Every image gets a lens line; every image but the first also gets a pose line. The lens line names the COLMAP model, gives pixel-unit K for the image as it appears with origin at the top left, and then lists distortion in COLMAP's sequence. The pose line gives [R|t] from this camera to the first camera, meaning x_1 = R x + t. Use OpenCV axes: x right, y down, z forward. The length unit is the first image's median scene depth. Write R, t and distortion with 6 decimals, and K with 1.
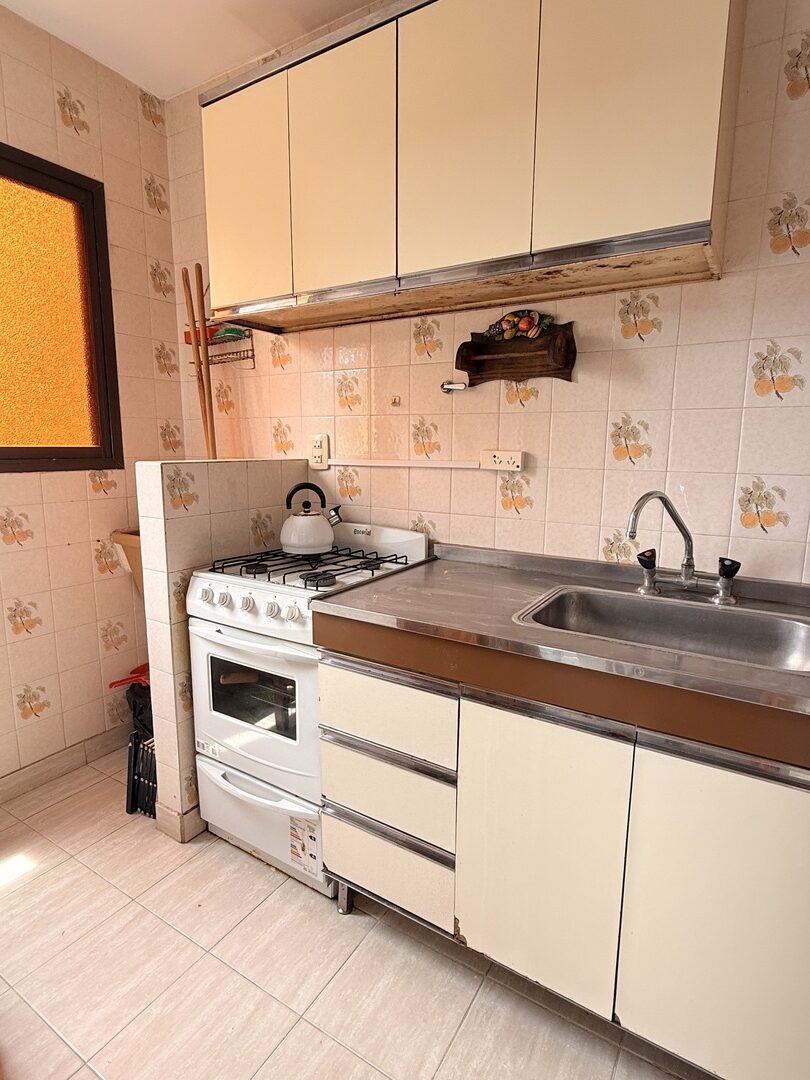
lens RADIAL K [[568.7, 0, 412.2], [0, 568.7, 541.4], [0, 0, 1]] dist [-0.000888, 0.000182]
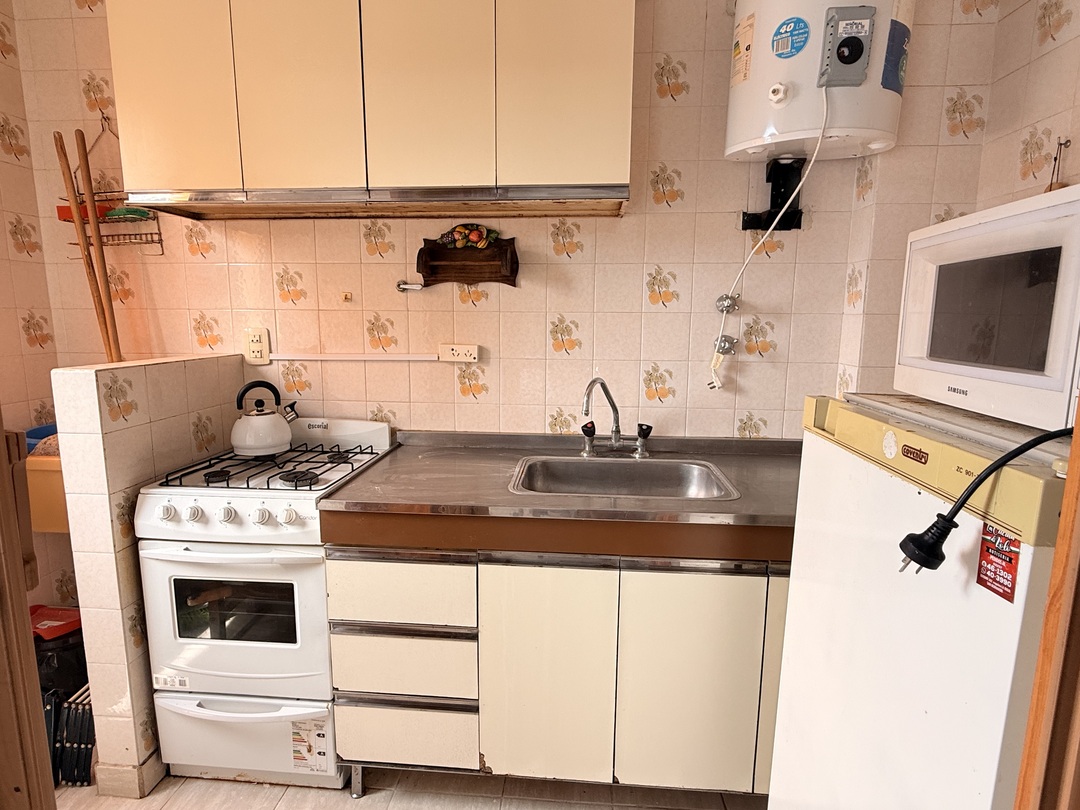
lens RADIAL K [[568.7, 0, 538.1], [0, 568.7, 406.7], [0, 0, 1]] dist [-0.000888, 0.000182]
pose [[0.888060, -0.075041, 0.453561, -0.234830], [0.077612, 0.996899, 0.012973, -0.039922], [-0.453129, 0.023681, 0.891131, -0.082368]]
